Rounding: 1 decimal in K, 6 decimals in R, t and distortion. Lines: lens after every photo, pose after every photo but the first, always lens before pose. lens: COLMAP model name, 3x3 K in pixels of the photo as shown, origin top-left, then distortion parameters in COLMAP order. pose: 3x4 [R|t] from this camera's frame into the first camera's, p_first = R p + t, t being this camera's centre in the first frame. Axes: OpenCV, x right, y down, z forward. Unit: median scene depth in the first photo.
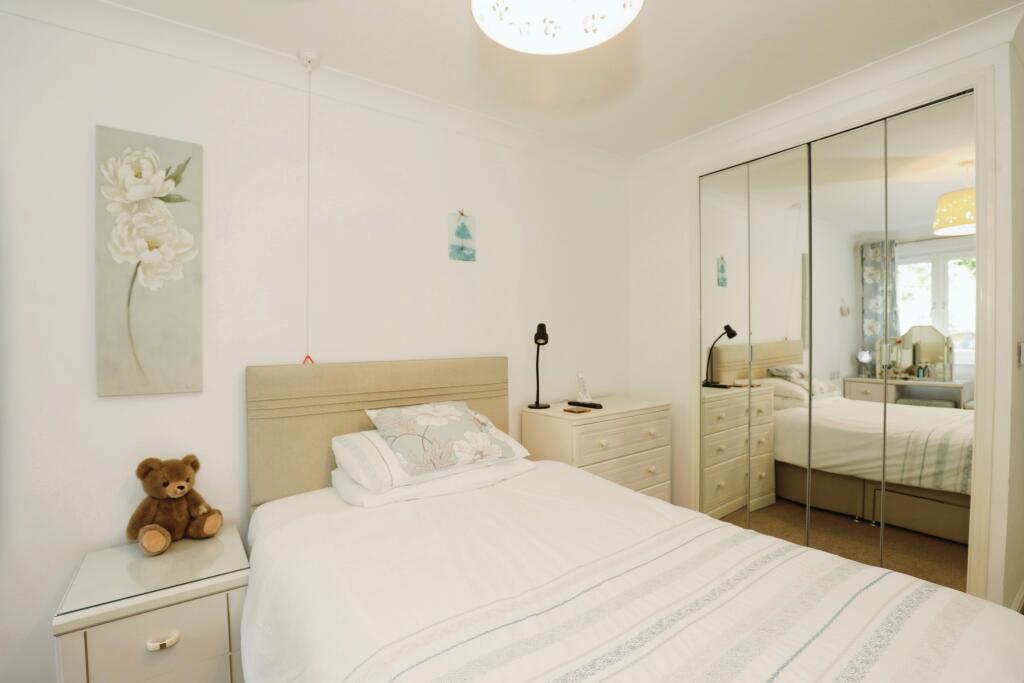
lens RADIAL K [[478.0, 0, 512.0], [0, 478.0, 341.5], [0, 0, 1]] dist [-0.000542, -0.000250]
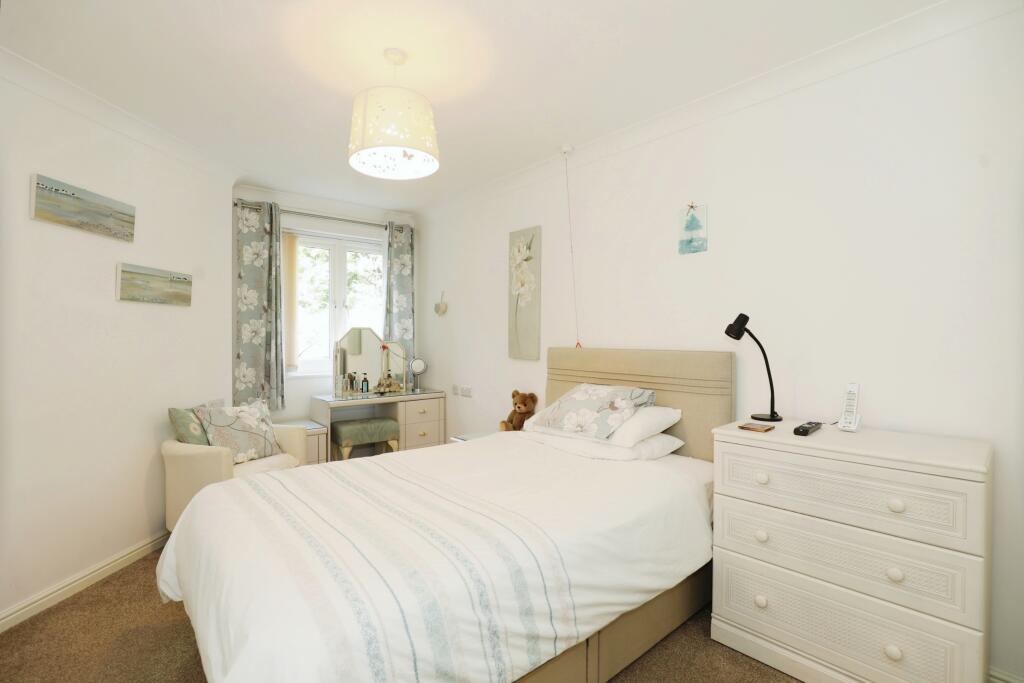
lens RADIAL K [[455.6, 0, 516.5], [0, 455.6, 326.3], [0, 0, 1]] dist [-0.001142, -0.000020]
pose [[0.113869, -0.008231, -0.993462, 1.062127], [-0.007051, 0.999934, -0.009092, -0.007959], [0.993471, 0.008041, 0.113804, 0.709472]]
